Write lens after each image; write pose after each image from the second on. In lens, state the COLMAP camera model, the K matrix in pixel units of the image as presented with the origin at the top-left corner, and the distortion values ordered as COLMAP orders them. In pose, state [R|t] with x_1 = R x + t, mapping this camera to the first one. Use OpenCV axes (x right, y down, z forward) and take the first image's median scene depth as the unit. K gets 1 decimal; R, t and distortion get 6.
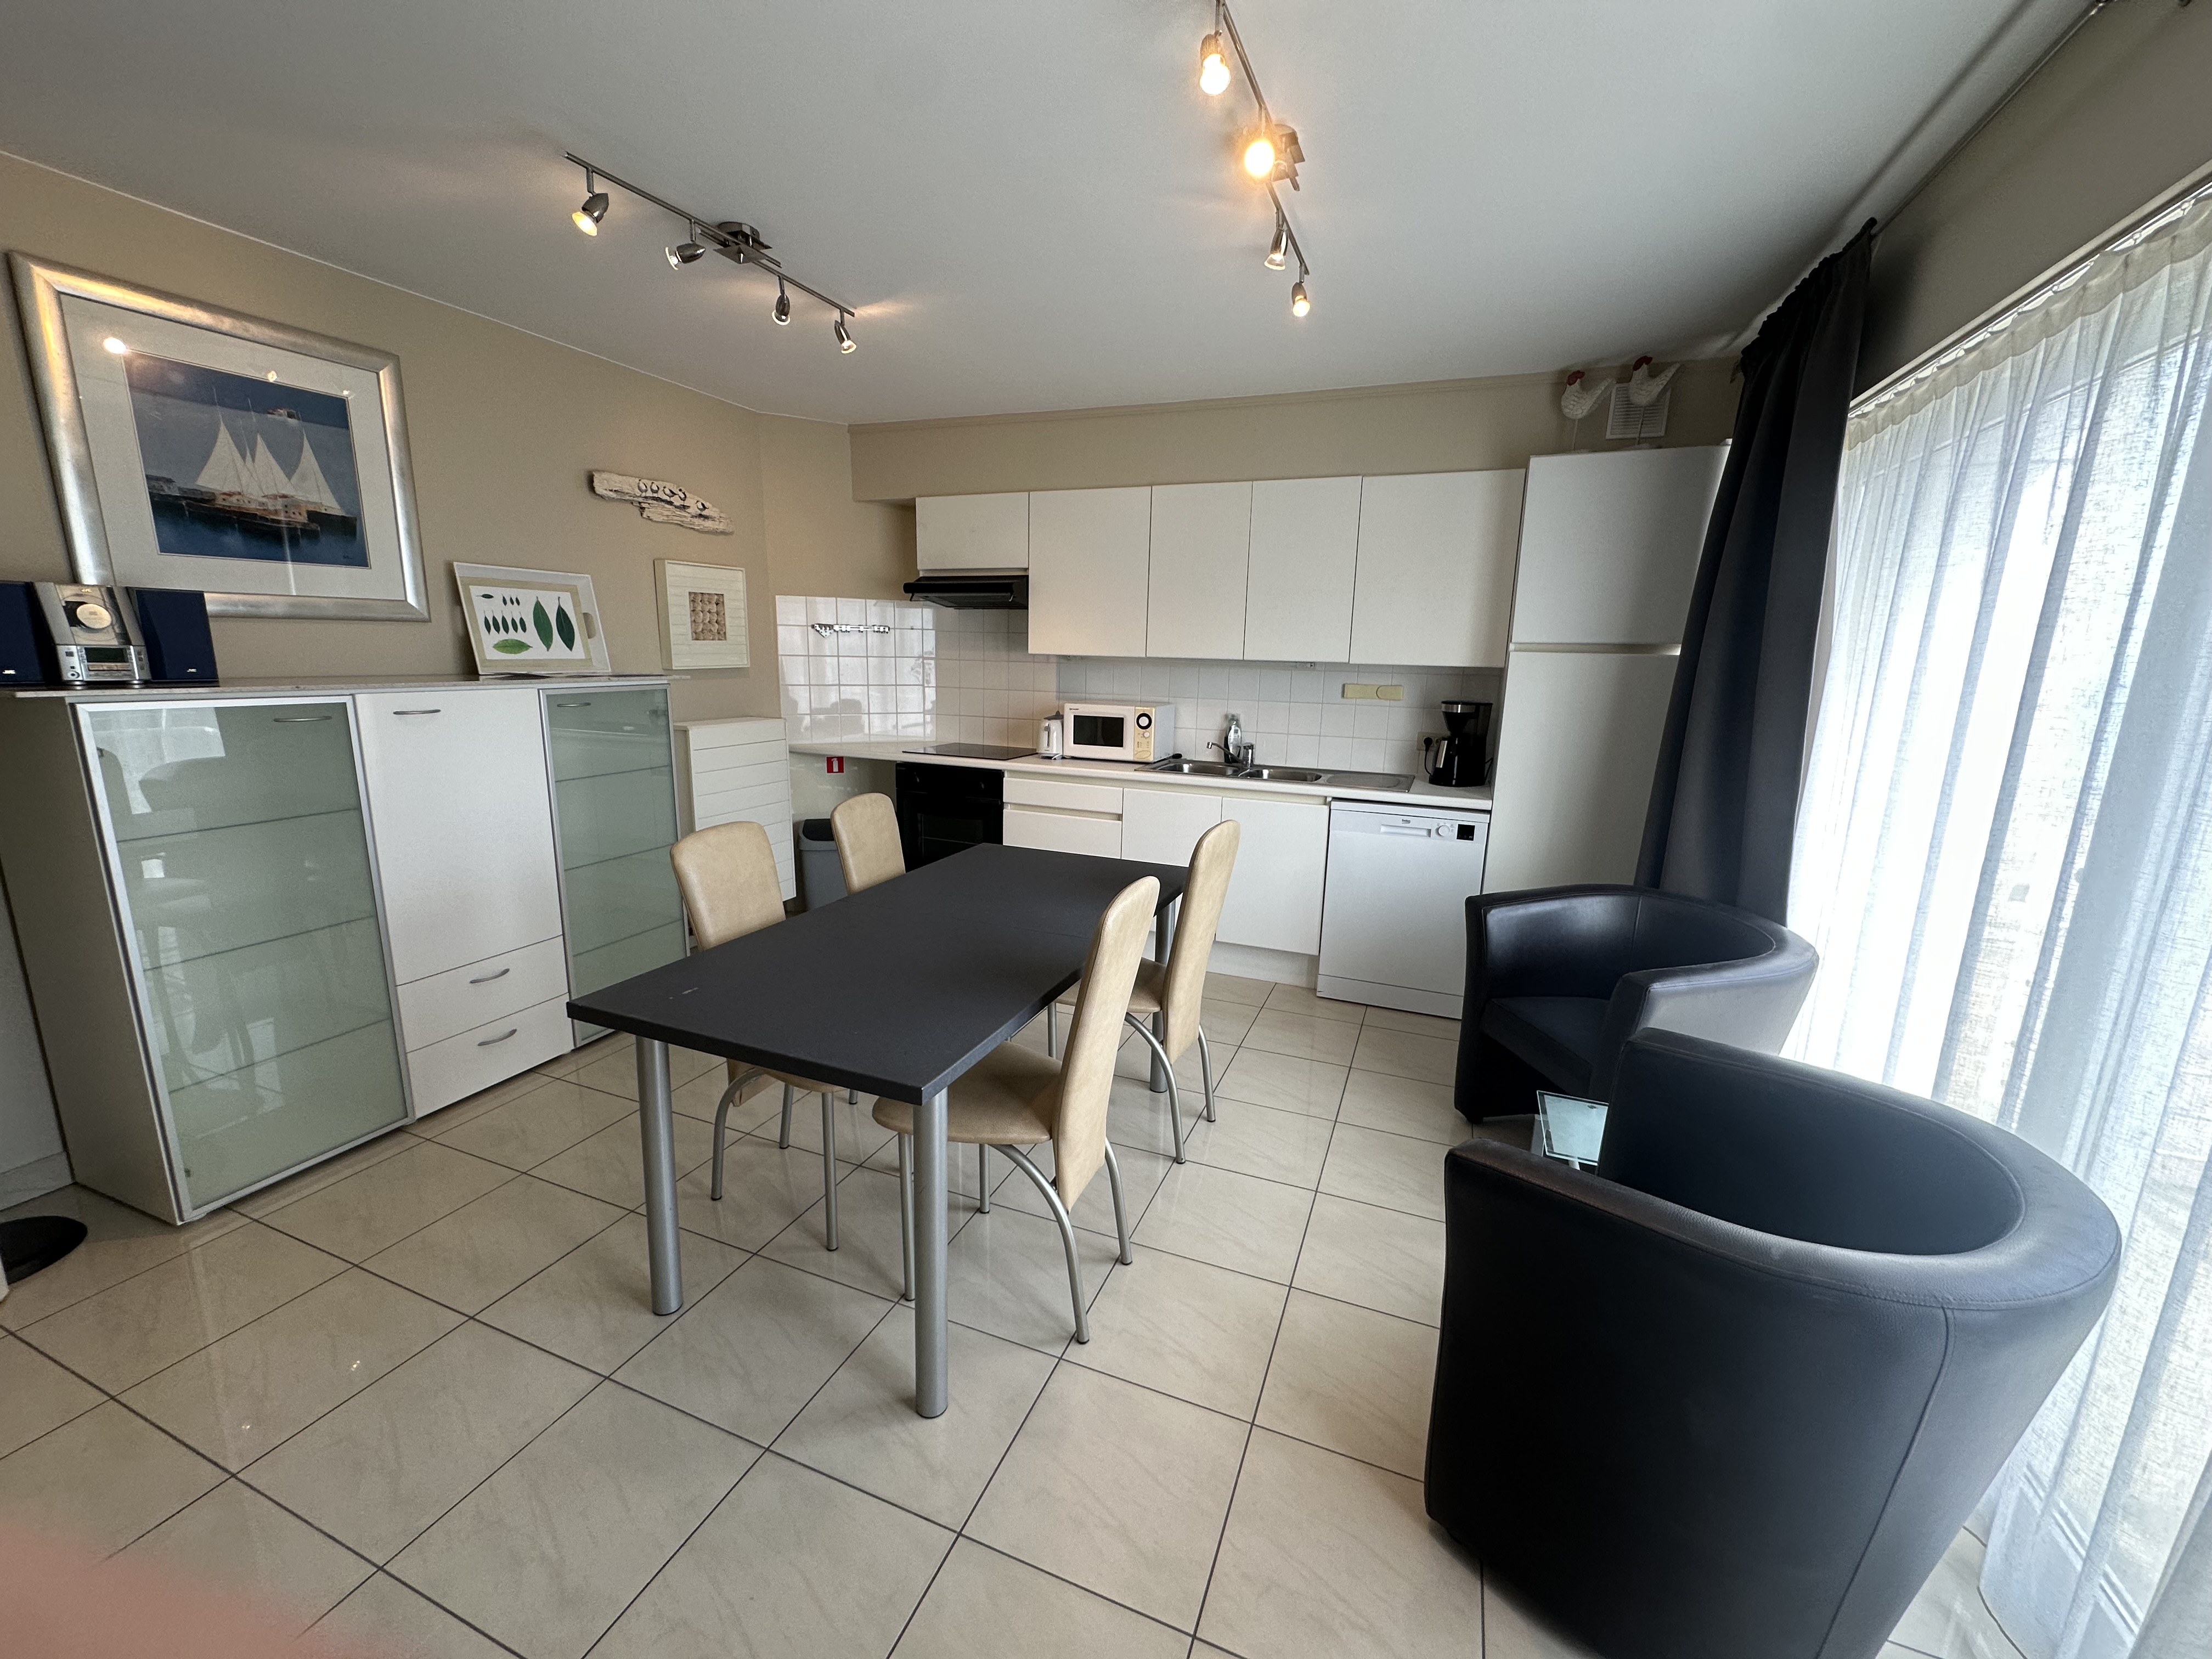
lens RADIAL K [[876.3, 0, 1104.4], [0, 876.3, 827.5], [0, 0, 1]] dist [-0.002470, -0.000530]
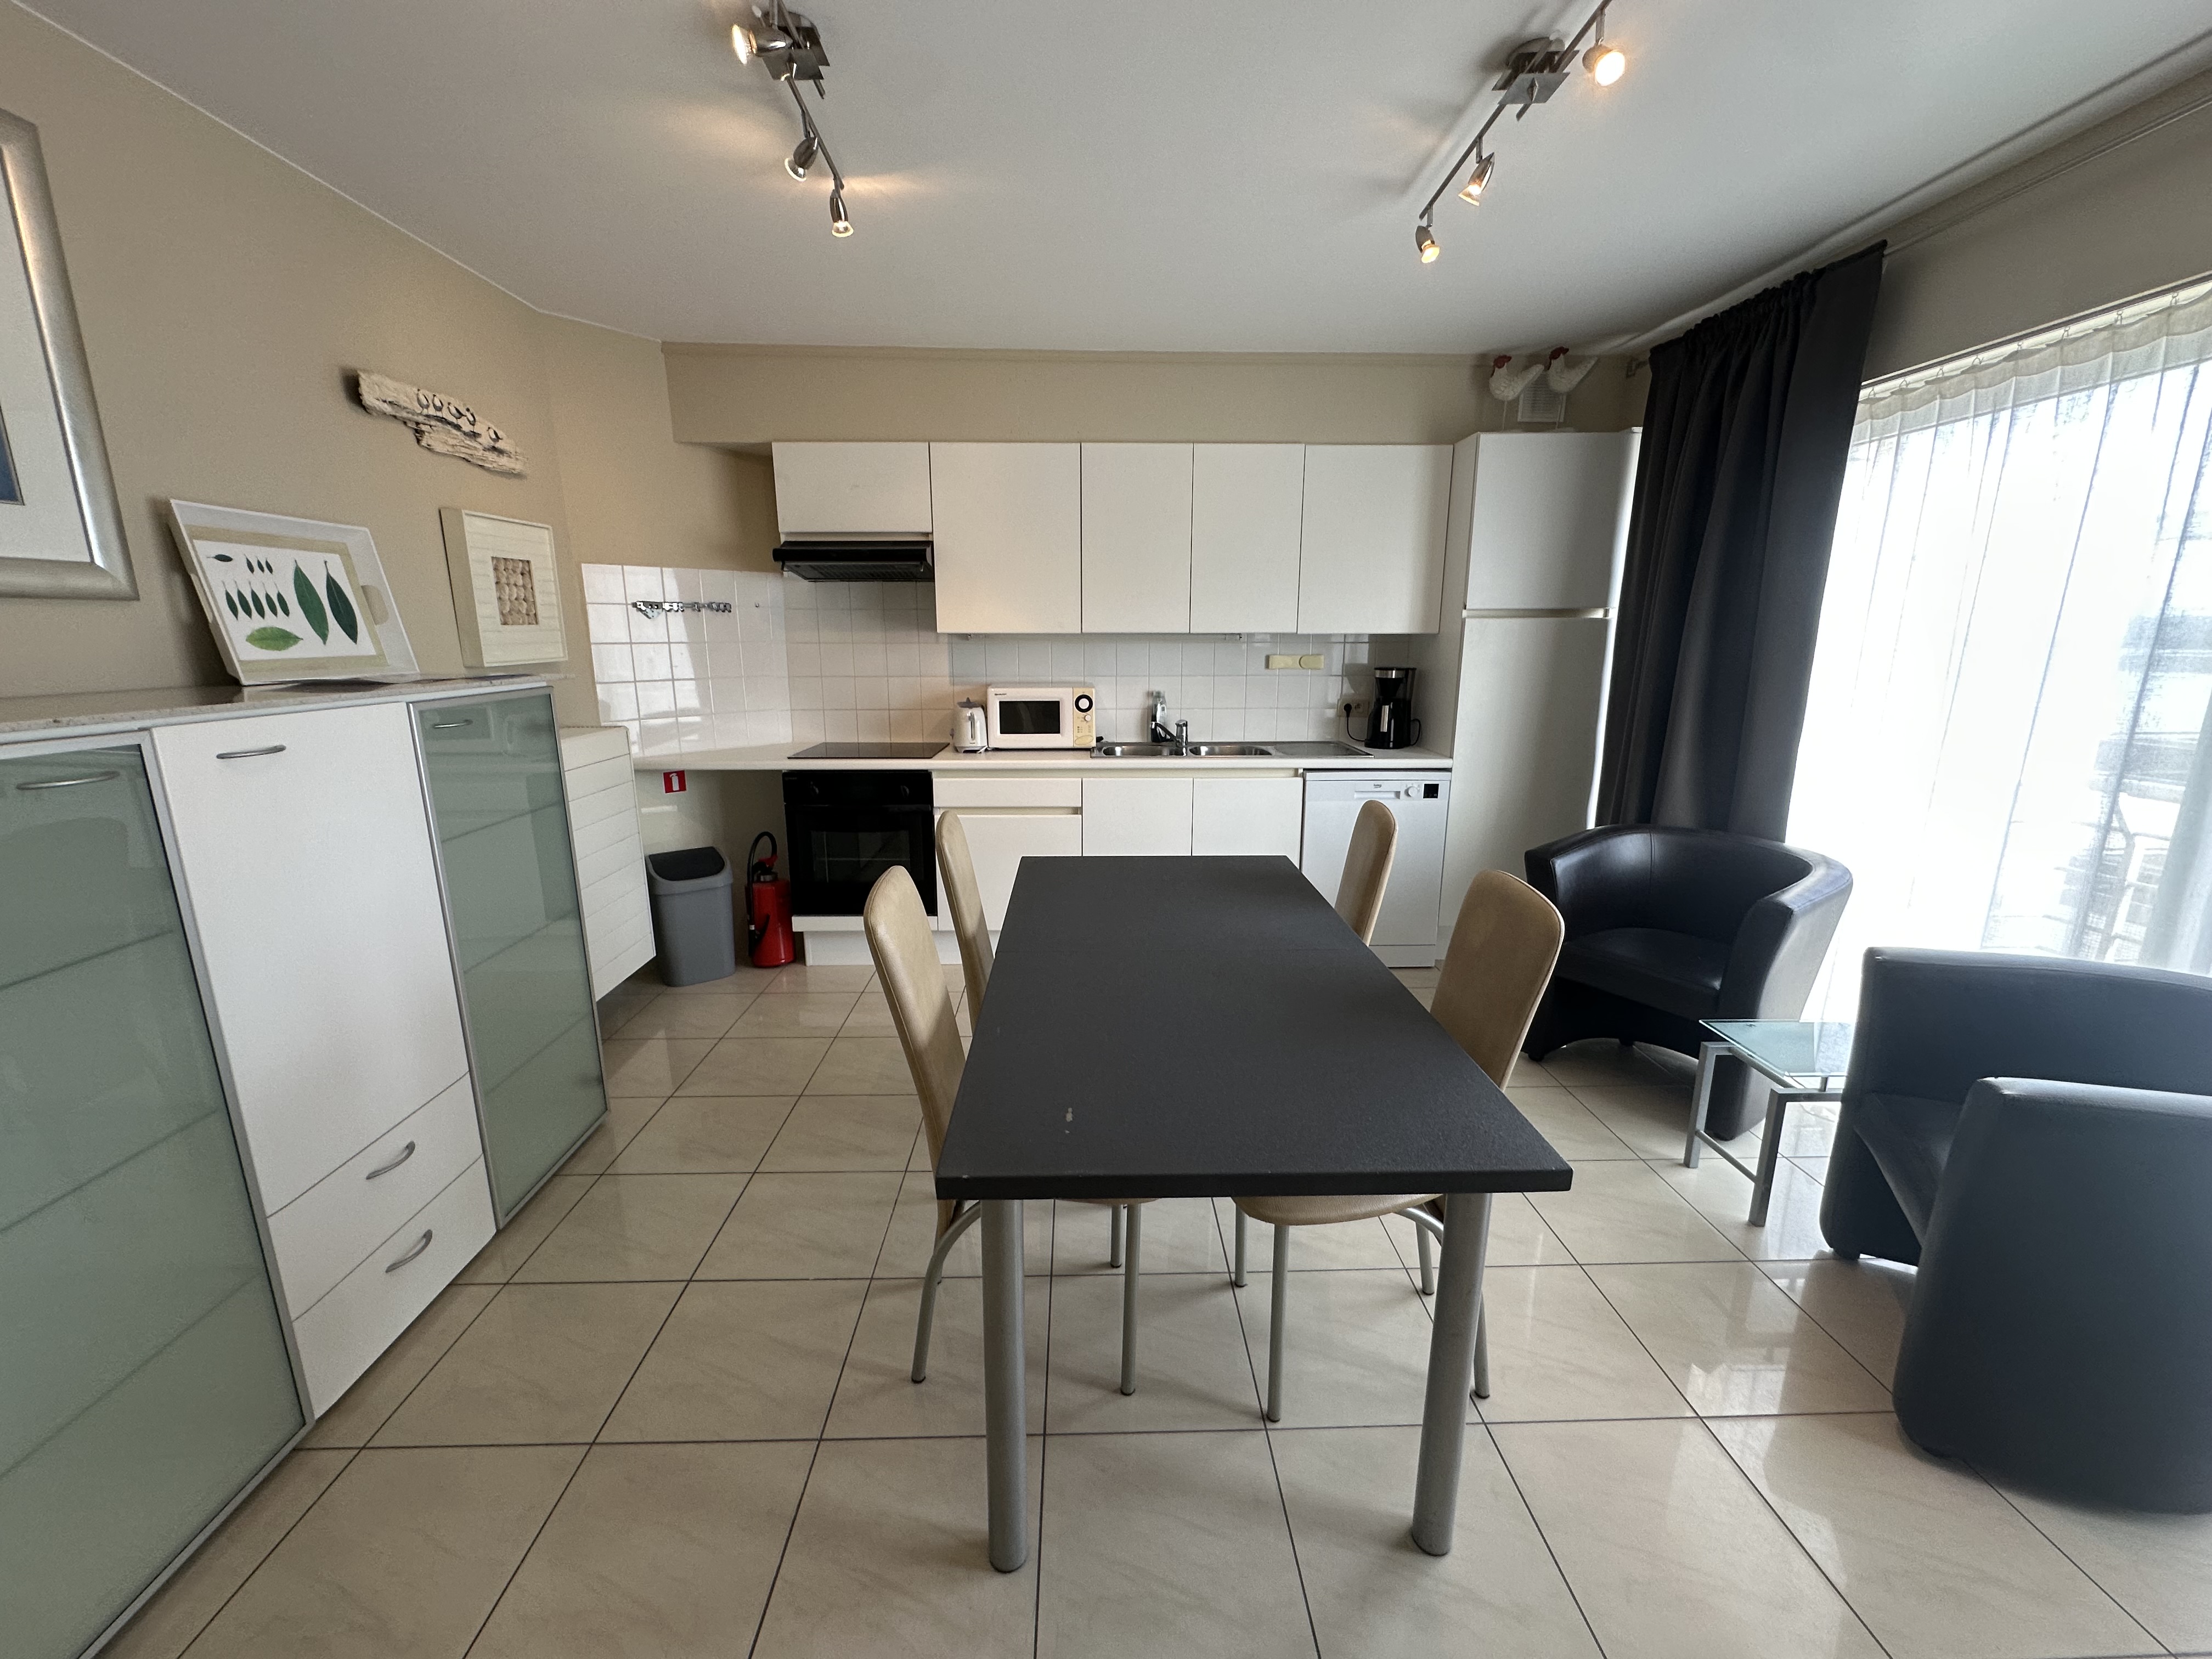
lens RADIAL K [[876.3, 0, 1107.6], [0, 876.3, 827.3], [0, 0, 1]] dist [-0.002470, -0.000530]
pose [[0.917773, -0.109597, 0.381683, -0.324627], [0.100640, 0.993975, 0.043420, -0.033146], [-0.384142, -0.001437, 0.923273, 0.160461]]
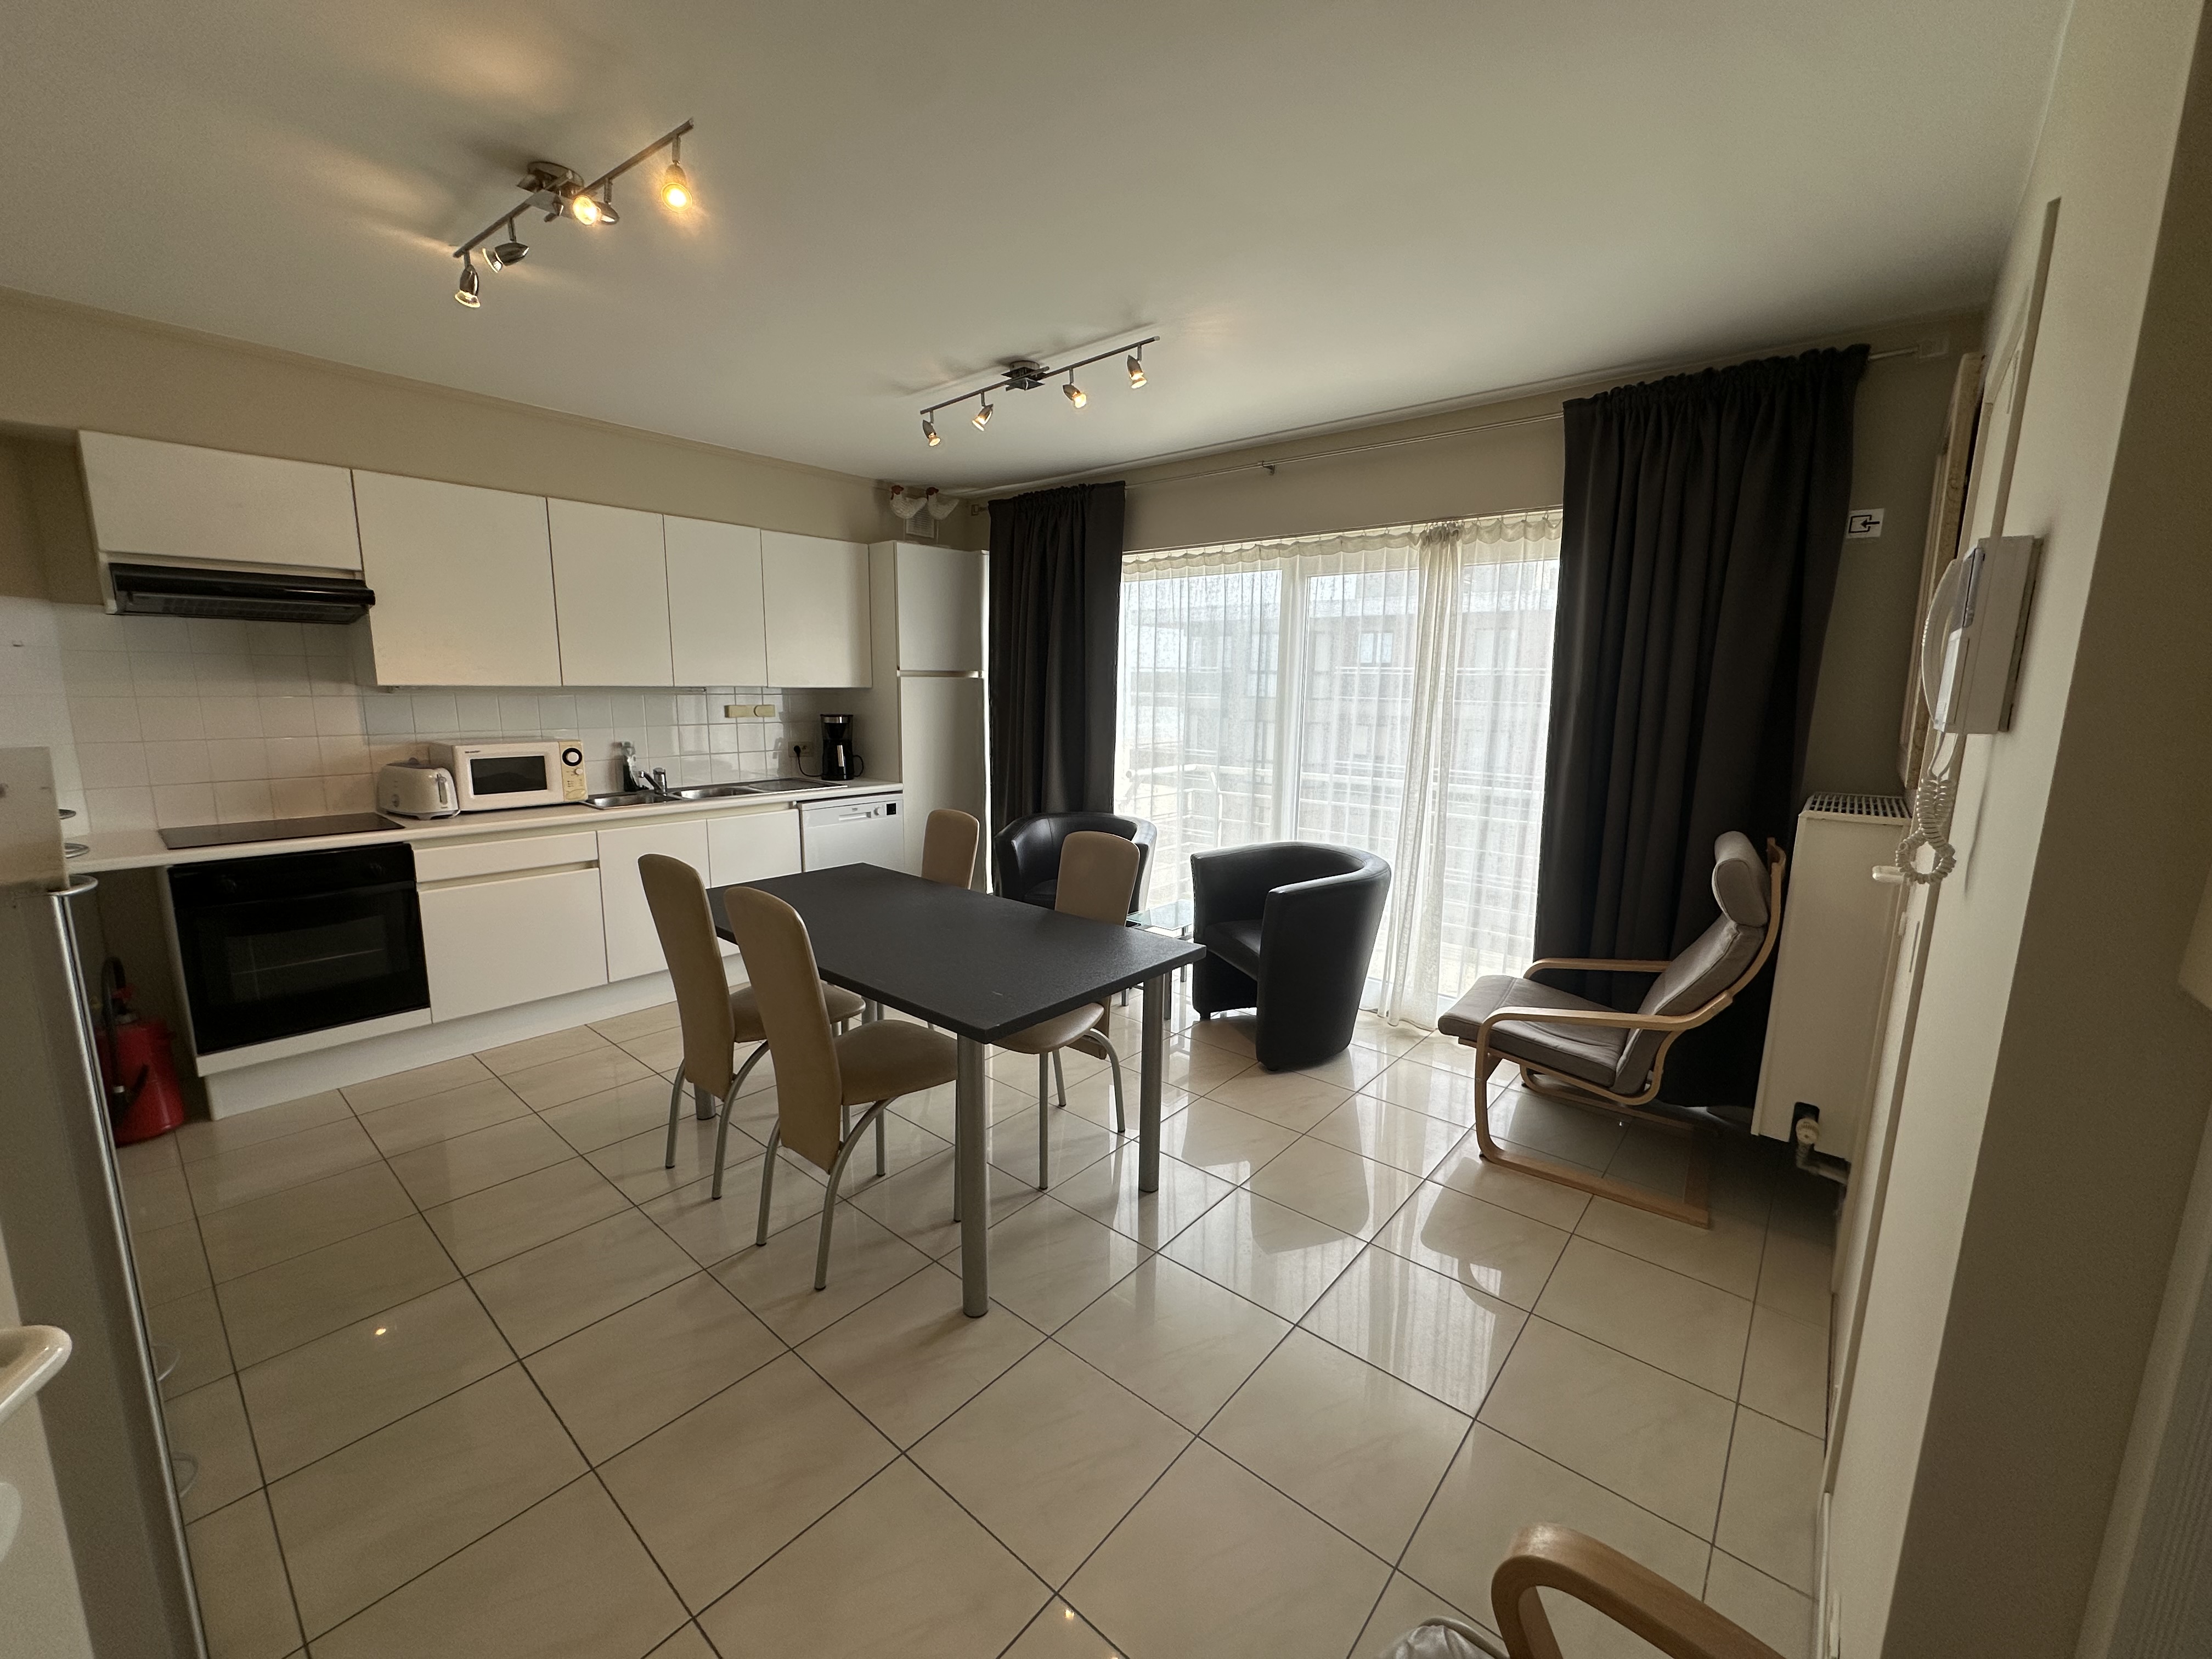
lens RADIAL K [[876.3, 0, 1097.1], [0, 876.3, 828.2], [0, 0, 1]] dist [-0.002470, -0.000530]
pose [[0.324362, -0.177543, 0.929122, -0.693048], [0.181980, 0.975593, 0.122892, -0.068441], [-0.928263, 0.129220, 0.348754, 0.213042]]
